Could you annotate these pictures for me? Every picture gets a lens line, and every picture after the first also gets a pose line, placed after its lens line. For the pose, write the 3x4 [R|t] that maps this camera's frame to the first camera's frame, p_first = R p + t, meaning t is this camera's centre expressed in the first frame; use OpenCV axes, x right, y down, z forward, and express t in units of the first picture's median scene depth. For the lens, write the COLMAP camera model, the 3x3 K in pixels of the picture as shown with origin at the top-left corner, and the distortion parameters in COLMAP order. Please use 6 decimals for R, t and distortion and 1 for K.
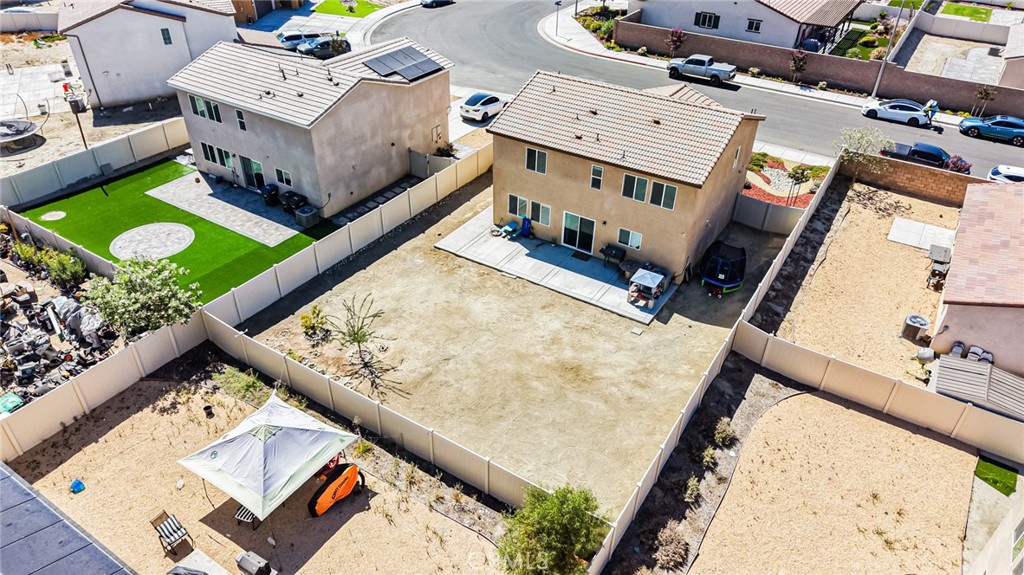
lens RADIAL K [[695.1, 0, 512.0], [0, 695.1, 287.5], [0, 0, 1]] dist [0.041069, -0.050100]
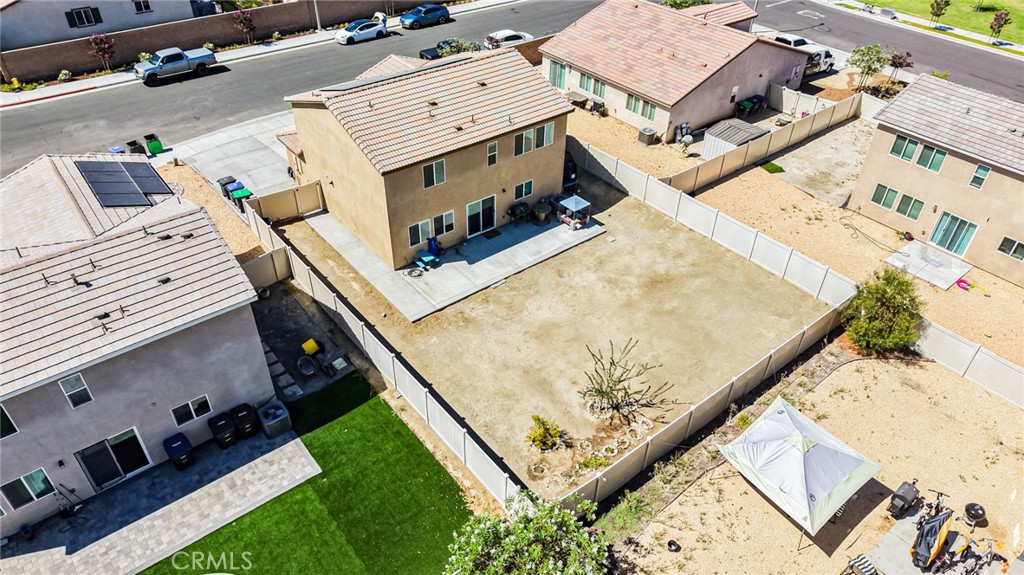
lens RADIAL K [[694.2, 0, 507.5], [0, 694.2, 284.6], [0, 0, 1]] dist [0.036669, -0.040887]
pose [[0.318150, -0.587162, 0.744326, -0.664417], [0.526371, 0.762391, 0.376423, -0.344901], [-0.788489, 0.272033, 0.551620, 0.428562]]
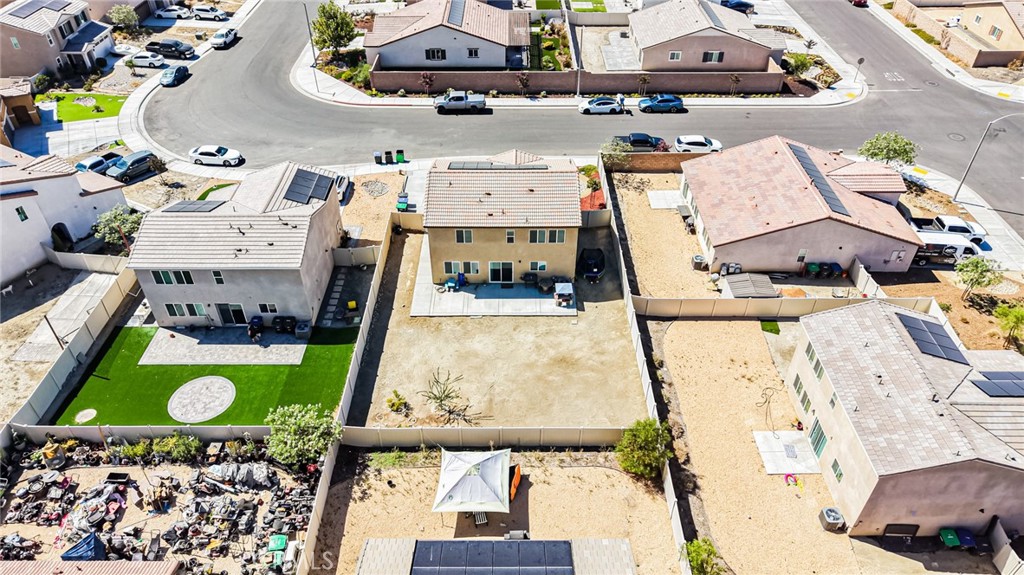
lens RADIAL K [[695.1, 0, 512.0], [0, 695.1, 287.5], [0, 0, 1]] dist [0.041069, -0.050100]
pose [[0.841077, -0.353979, 0.409009, -0.479928], [0.319381, 0.935251, 0.152649, -0.255687], [-0.436561, 0.002240, 0.899672, -0.324029]]
